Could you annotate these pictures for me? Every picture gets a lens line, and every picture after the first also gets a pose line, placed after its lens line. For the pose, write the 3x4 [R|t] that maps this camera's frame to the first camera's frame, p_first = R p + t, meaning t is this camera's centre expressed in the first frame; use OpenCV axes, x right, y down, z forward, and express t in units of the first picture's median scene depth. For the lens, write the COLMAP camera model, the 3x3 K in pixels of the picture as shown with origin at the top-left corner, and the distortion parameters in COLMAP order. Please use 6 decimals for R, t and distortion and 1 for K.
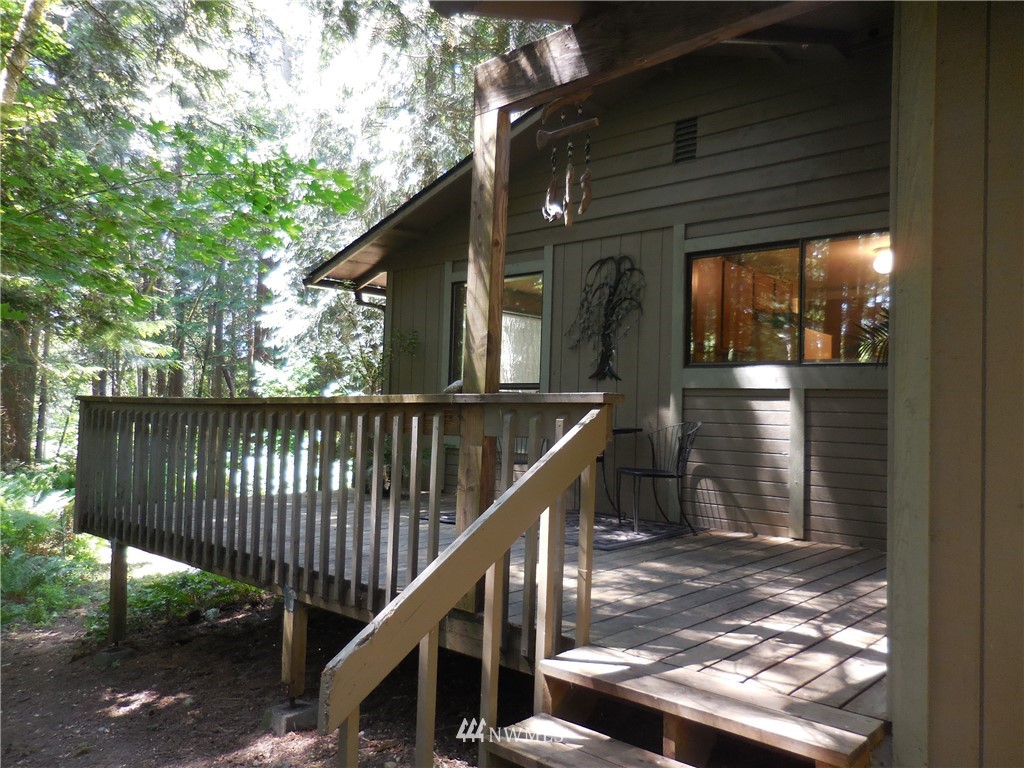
lens RADIAL K [[770.7, 0, 507.3], [0, 770.7, 381.8], [0, 0, 1]] dist [-0.006675, -0.001629]
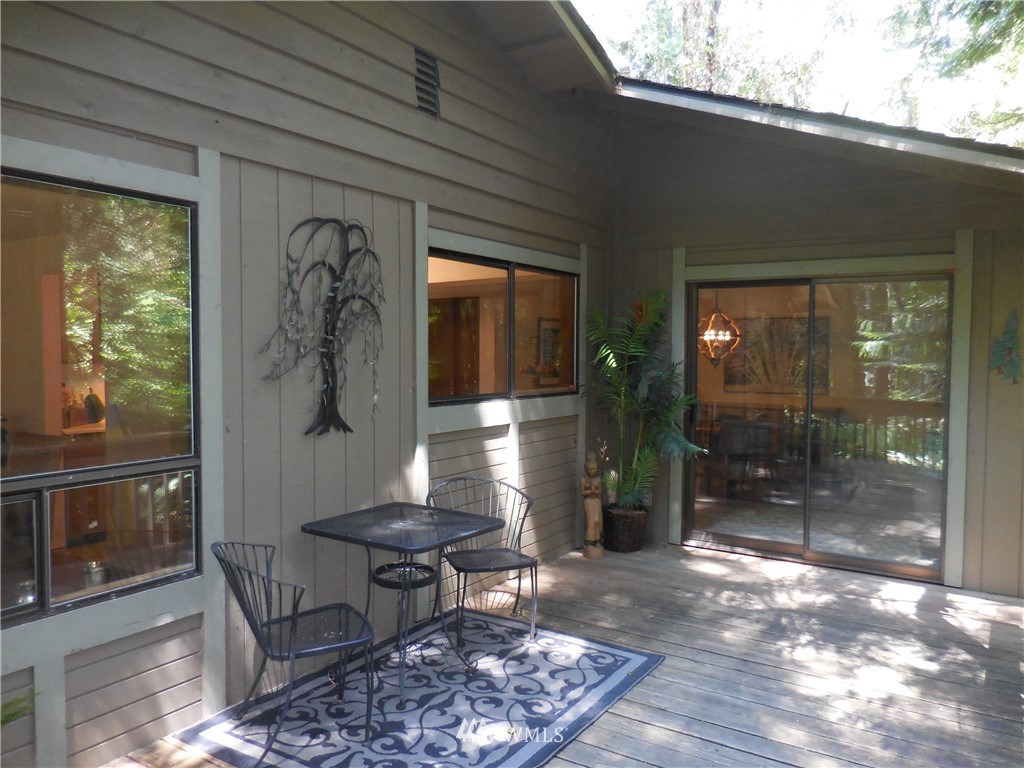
lens RADIAL K [[770.7, 0, 507.3], [0, 770.7, 381.8], [0, 0, 1]] dist [-0.006675, -0.001629]
pose [[-0.151068, -0.074716, 0.985696, -0.479123], [-0.052761, 0.996328, 0.067436, -0.090668], [-0.987114, -0.041819, -0.154456, 0.997576]]
